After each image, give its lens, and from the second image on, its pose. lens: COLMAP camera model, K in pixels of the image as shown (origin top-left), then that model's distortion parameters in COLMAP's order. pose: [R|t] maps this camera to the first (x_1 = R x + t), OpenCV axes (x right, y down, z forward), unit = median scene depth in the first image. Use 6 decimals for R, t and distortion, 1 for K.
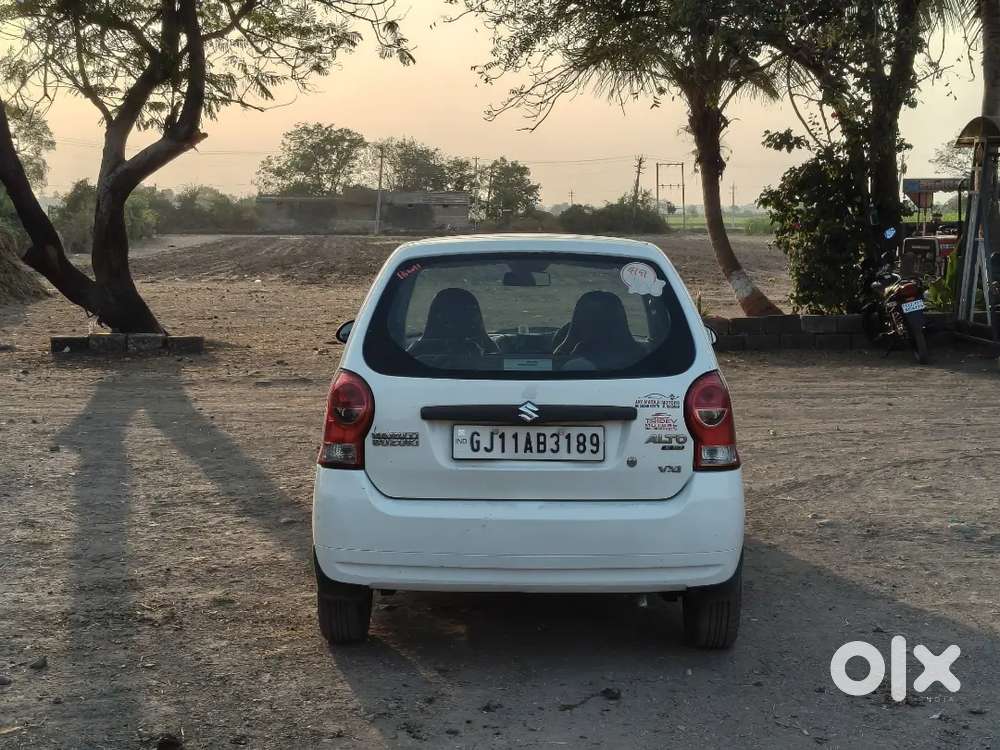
lens RADIAL K [[1499.2, 0, 500.0], [0, 1499.2, 375.0], [0, 0, 1]] dist [0.335250, -1.371093]
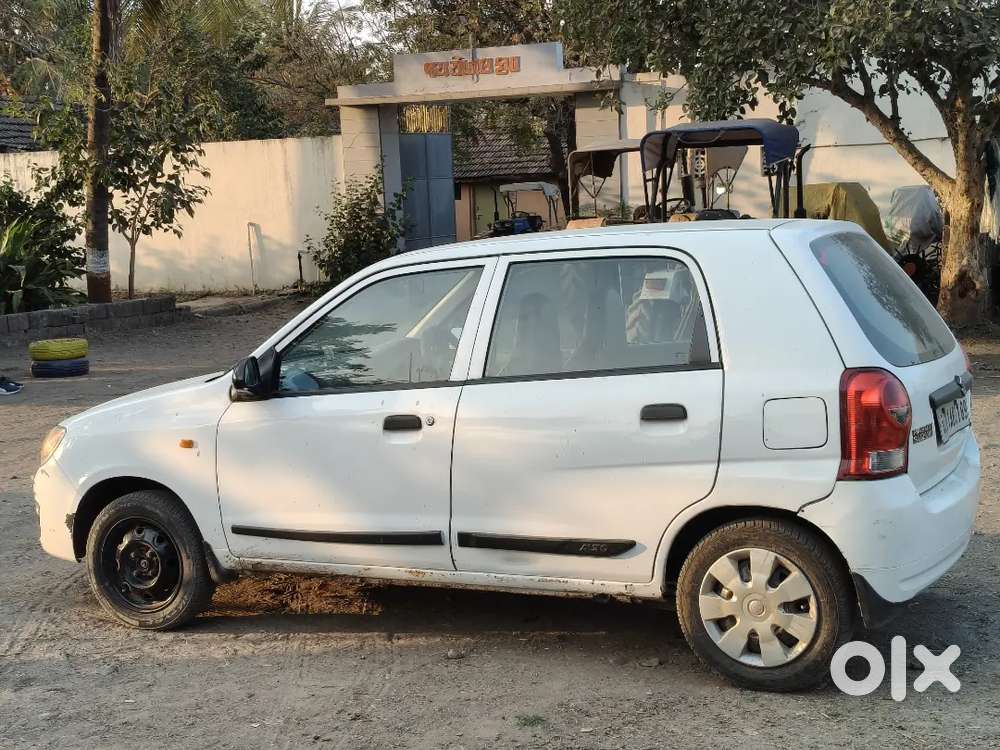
lens RADIAL K [[1494.8, 0, 482.0], [0, 1494.8, 380.8], [0, 0, 1]] dist [0.331290, -1.363459]
pose [[0.433675, -0.113743, 0.893861, -1.034335], [0.127961, 0.989721, 0.063858, -0.085169], [-0.891937, 0.086686, 0.443772, 0.833845]]
